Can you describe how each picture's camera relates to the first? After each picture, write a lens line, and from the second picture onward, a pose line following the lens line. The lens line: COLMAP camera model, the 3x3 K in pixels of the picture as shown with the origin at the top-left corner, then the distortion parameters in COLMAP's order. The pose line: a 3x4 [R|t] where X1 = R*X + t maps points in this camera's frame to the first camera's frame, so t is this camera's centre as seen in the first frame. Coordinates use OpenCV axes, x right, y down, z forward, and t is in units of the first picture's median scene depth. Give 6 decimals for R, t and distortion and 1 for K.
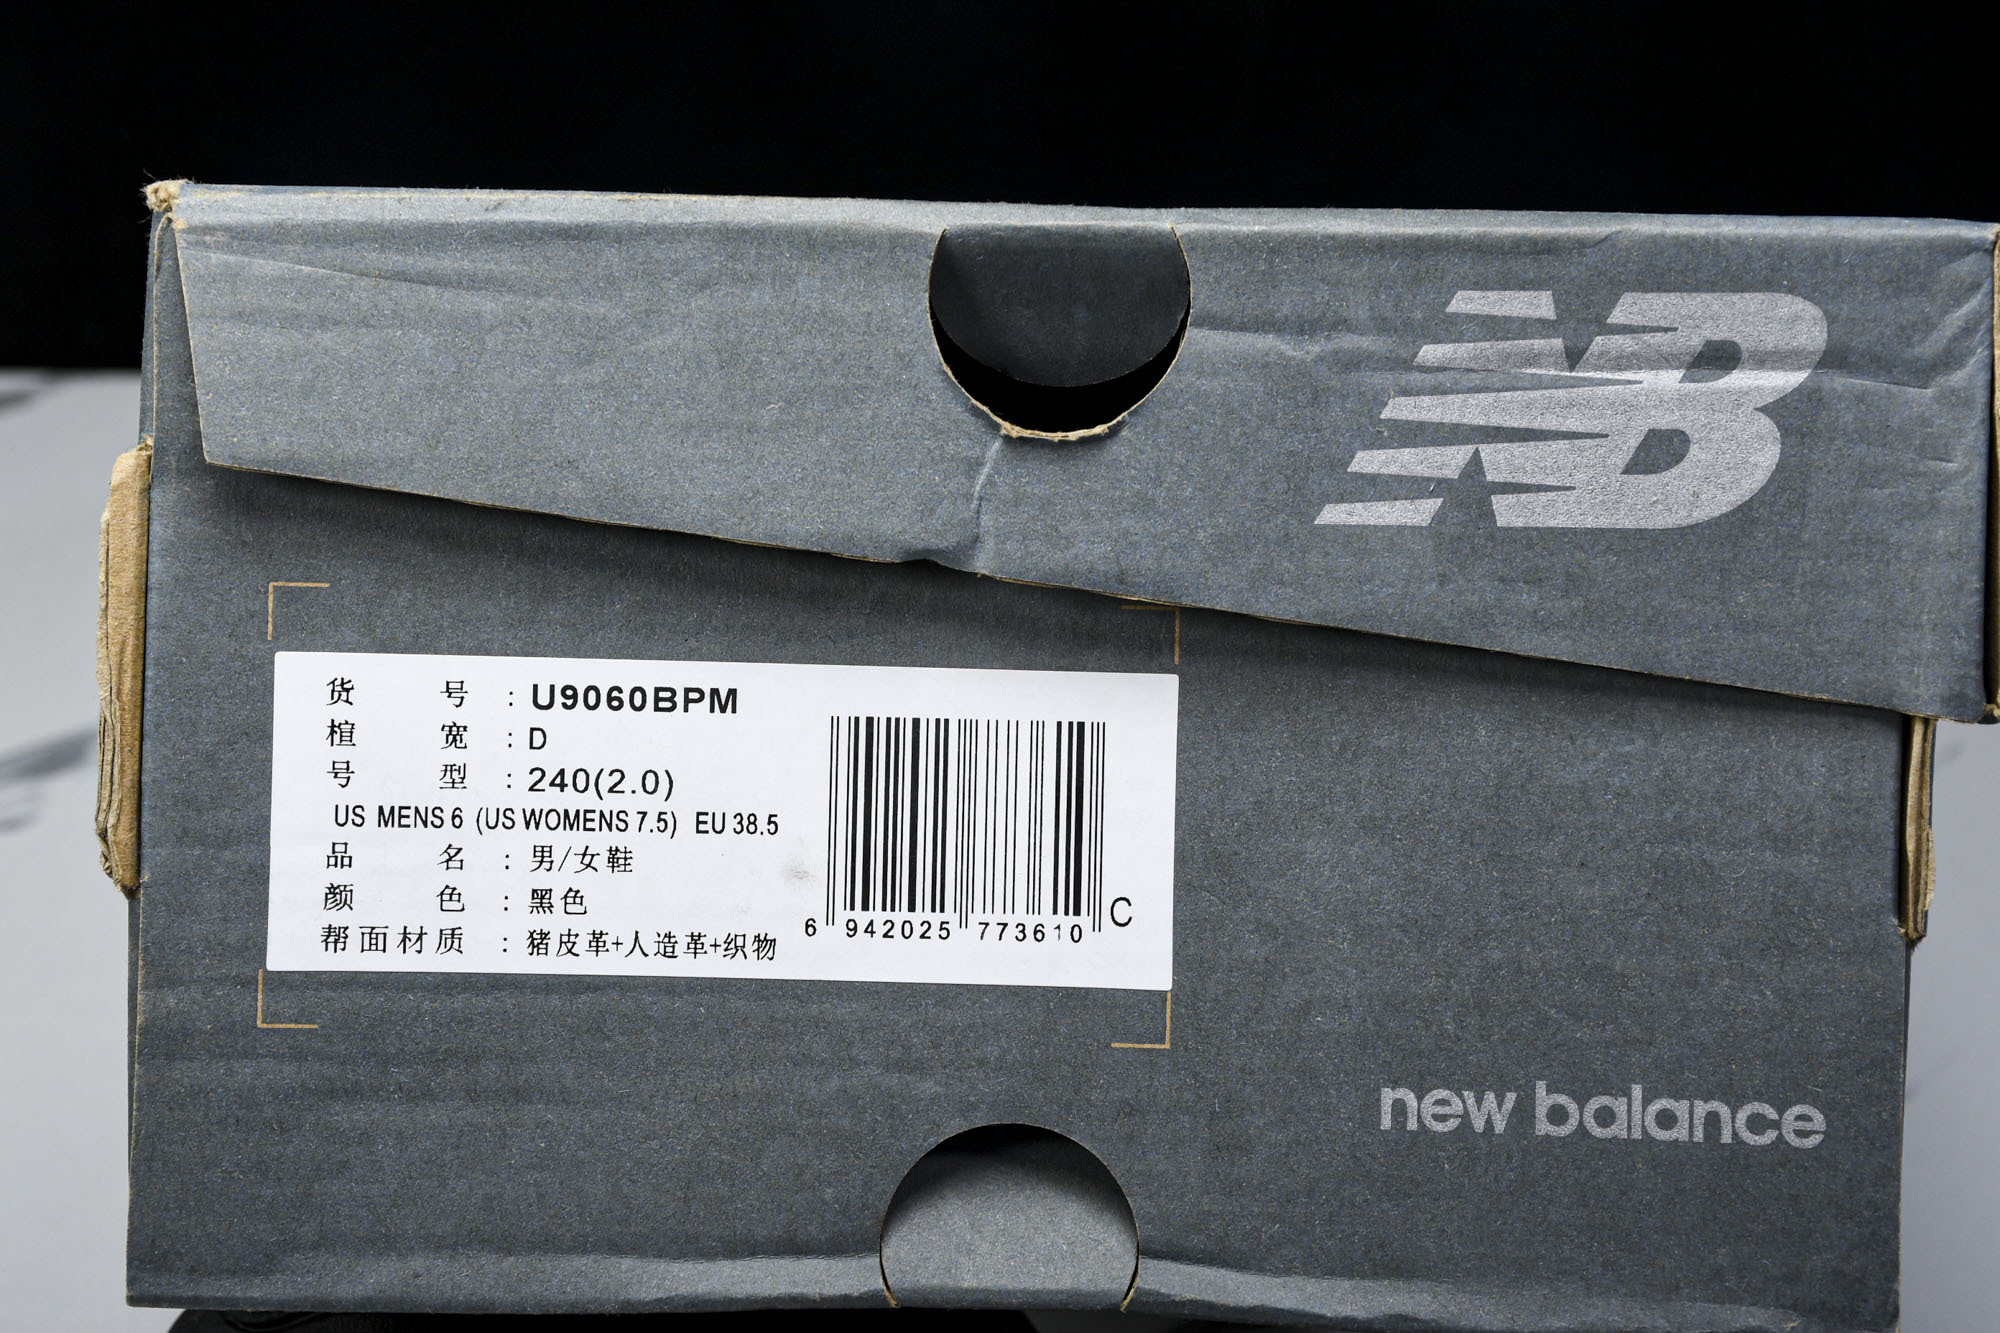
lens RADIAL K [[4235.3, 0, 927.6], [0, 4235.3, 653.7], [0, 0, 1]] dist [0.291839, 0.000000]
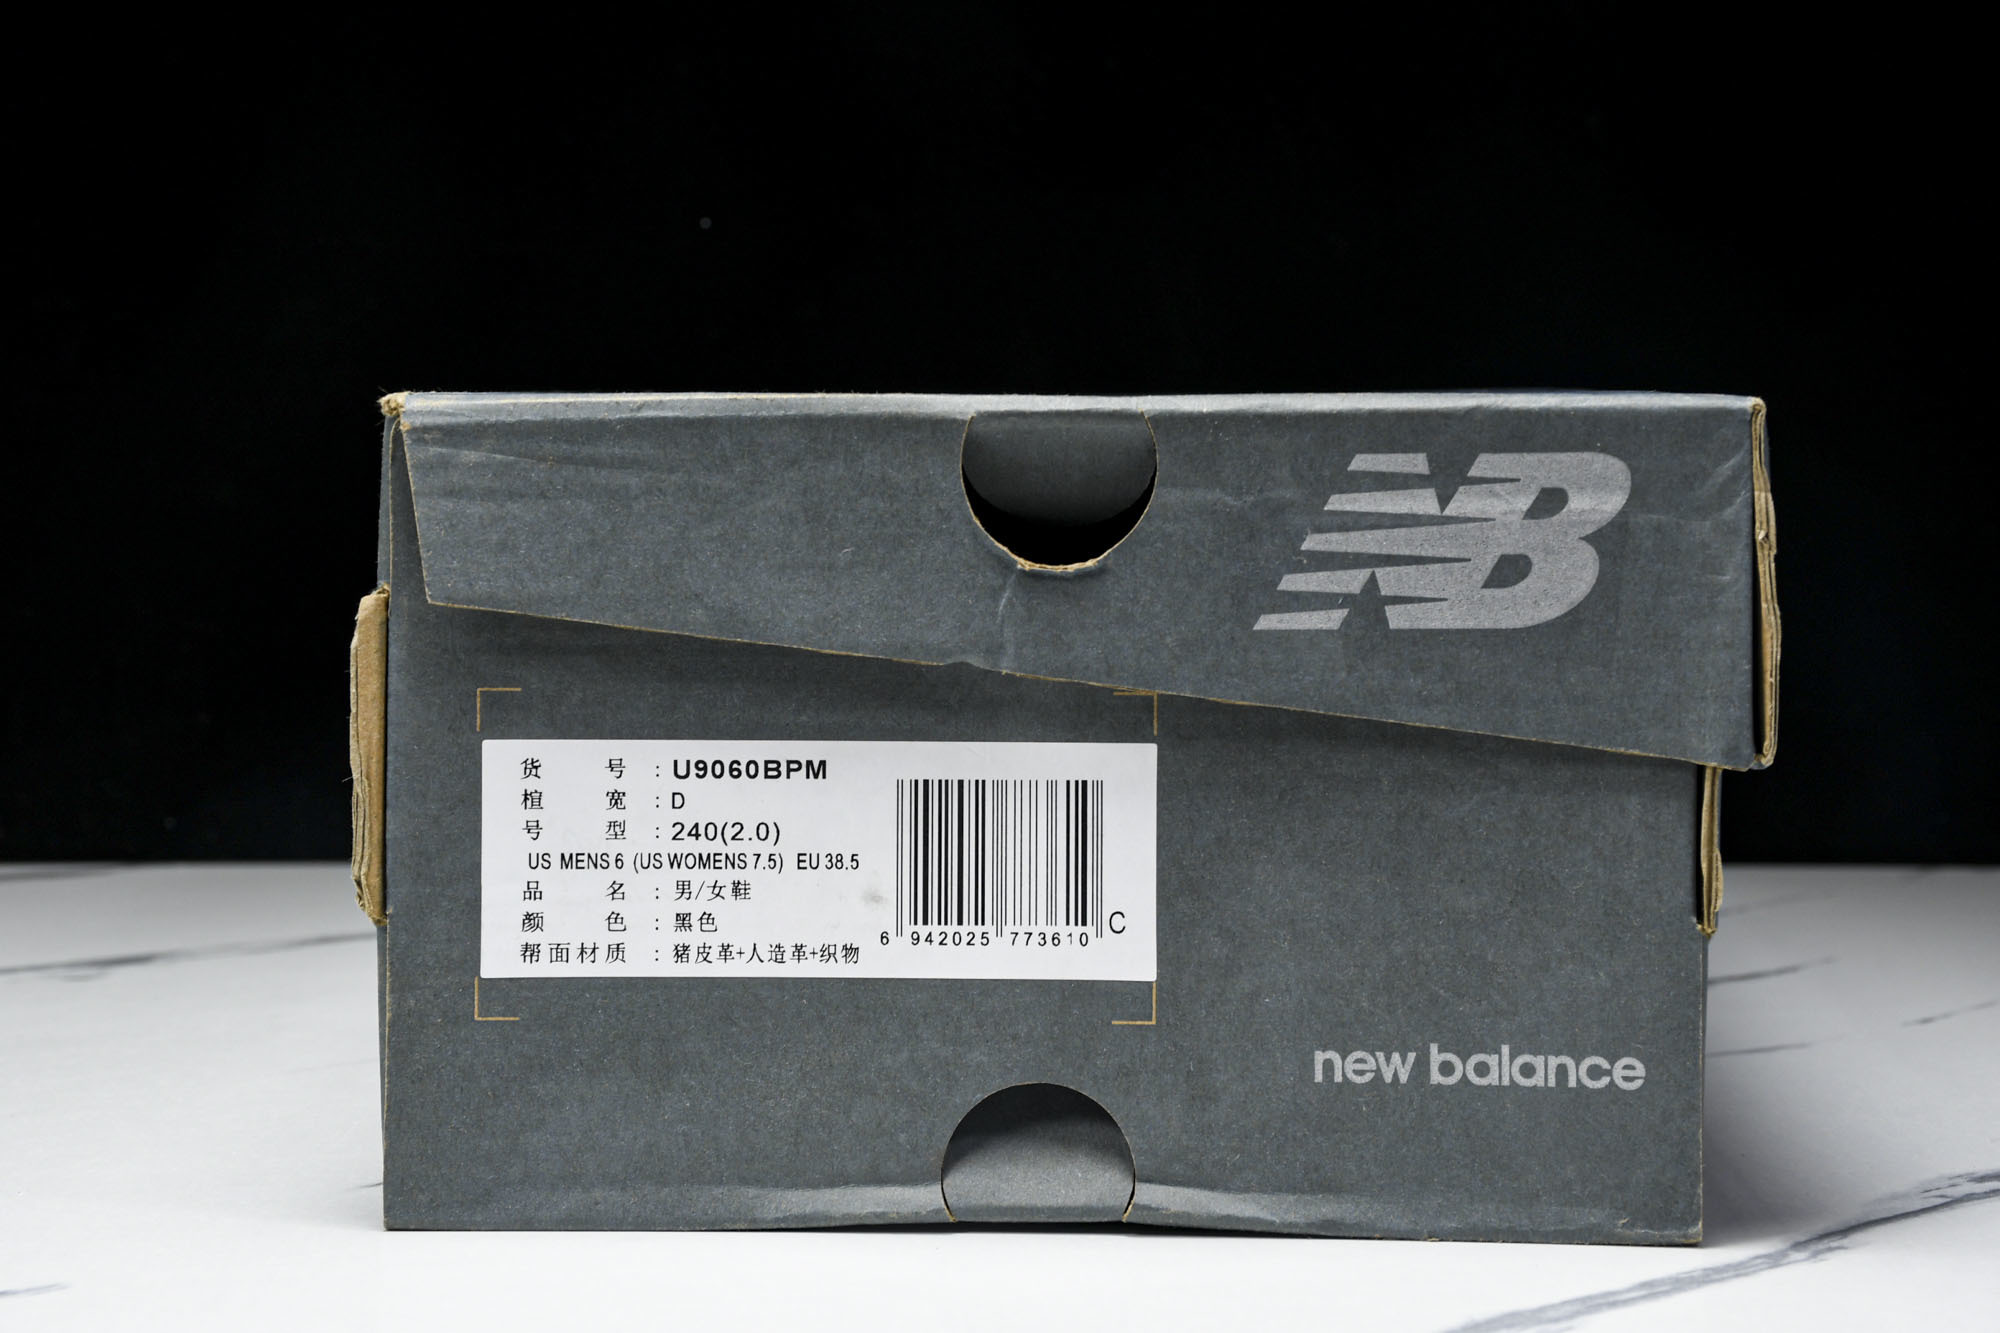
lens RADIAL K [[3815.6, 0, 954.6], [0, 3815.6, 655.8], [0, 0, 1]] dist [0.245684, 0.000000]
pose [[0.999259, -0.021109, -0.032185, 0.035249], [0.021207, 0.999771, 0.002690, -0.027282], [0.032121, -0.003371, 0.999478, -0.201266]]
